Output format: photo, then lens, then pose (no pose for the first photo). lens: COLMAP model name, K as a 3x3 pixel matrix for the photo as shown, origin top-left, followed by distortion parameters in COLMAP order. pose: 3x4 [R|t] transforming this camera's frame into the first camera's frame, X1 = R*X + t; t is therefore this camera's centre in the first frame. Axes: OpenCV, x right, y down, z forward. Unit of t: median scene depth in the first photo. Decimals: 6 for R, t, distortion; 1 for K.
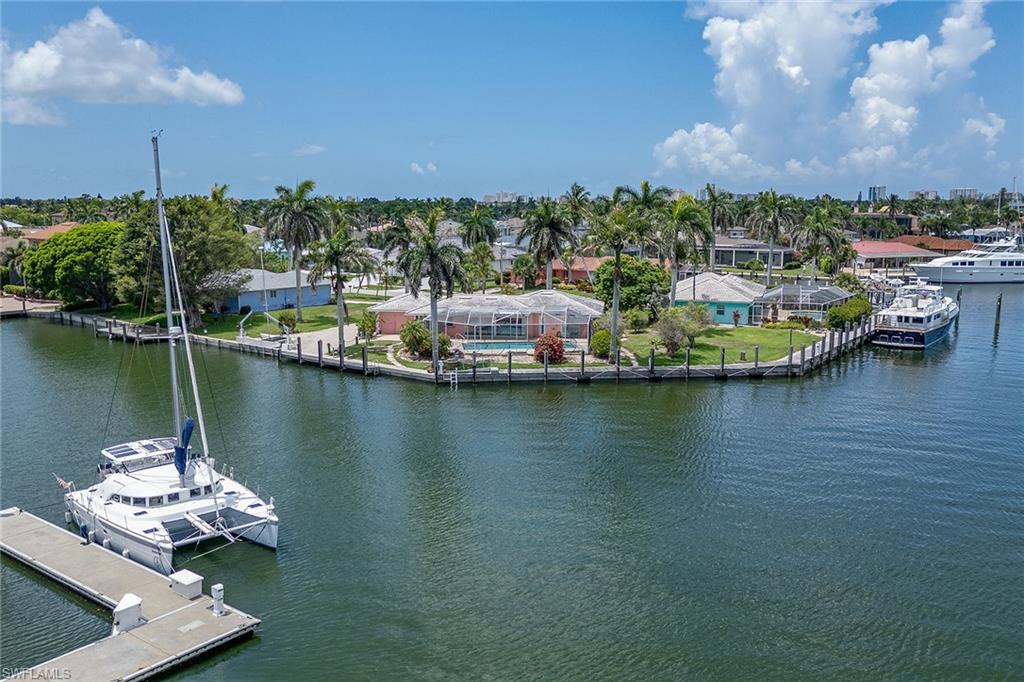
lens RADIAL K [[809.9, 0, 512.0], [0, 809.9, 341.0], [0, 0, 1]] dist [0.031948, -0.006379]
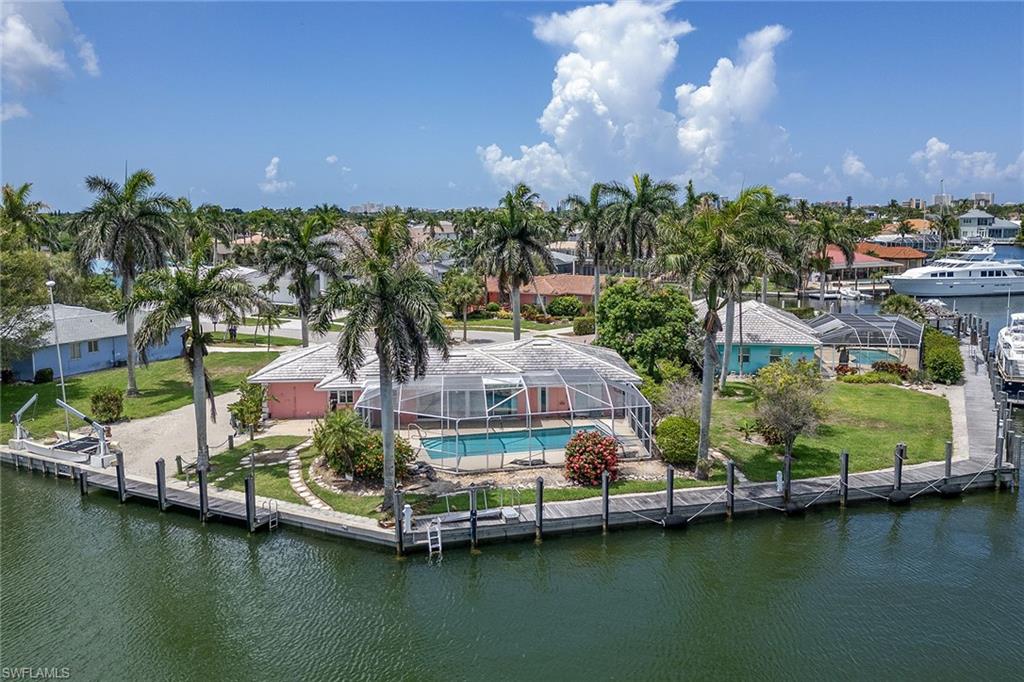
lens RADIAL K [[825.5, 0, 510.1], [0, 825.5, 310.2], [0, 0, 1]] dist [0.023598, -0.001943]
pose [[0.988857, -0.024556, 0.146832, -0.085480], [0.031987, 0.998312, -0.048467, -0.061884], [-0.145394, 0.052624, 0.987973, 0.414220]]
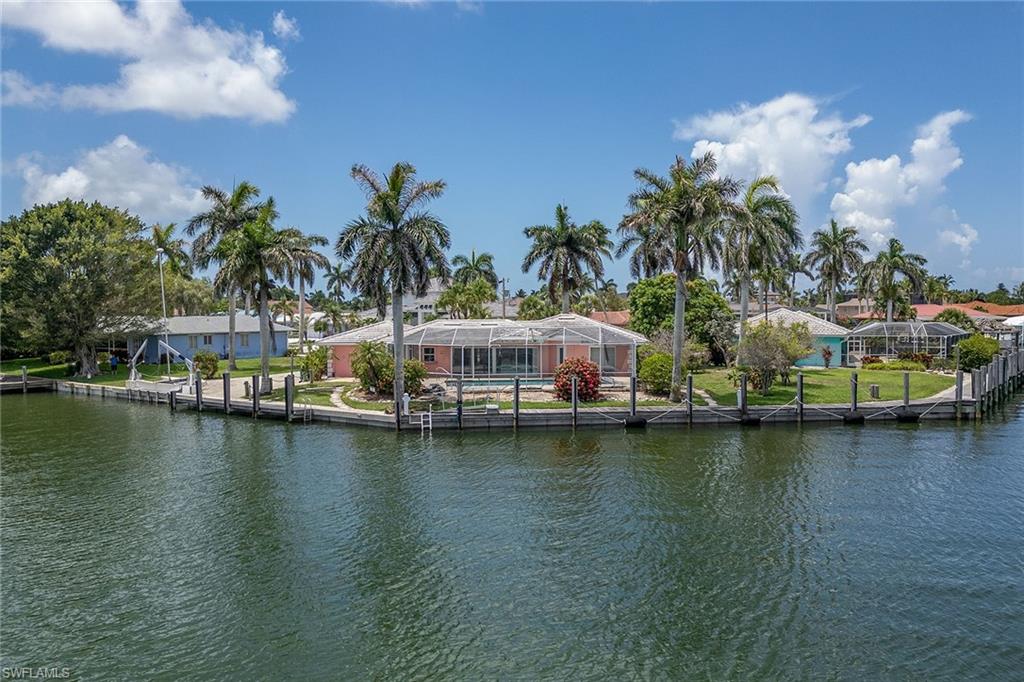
lens RADIAL K [[809.9, 0, 512.0], [0, 809.9, 341.0], [0, 0, 1]] dist [0.031948, -0.006379]
pose [[0.999970, -0.006627, -0.003942, -0.003210], [0.006111, 0.992893, -0.118853, 0.051877], [0.004702, 0.118825, 0.992904, 0.332676]]
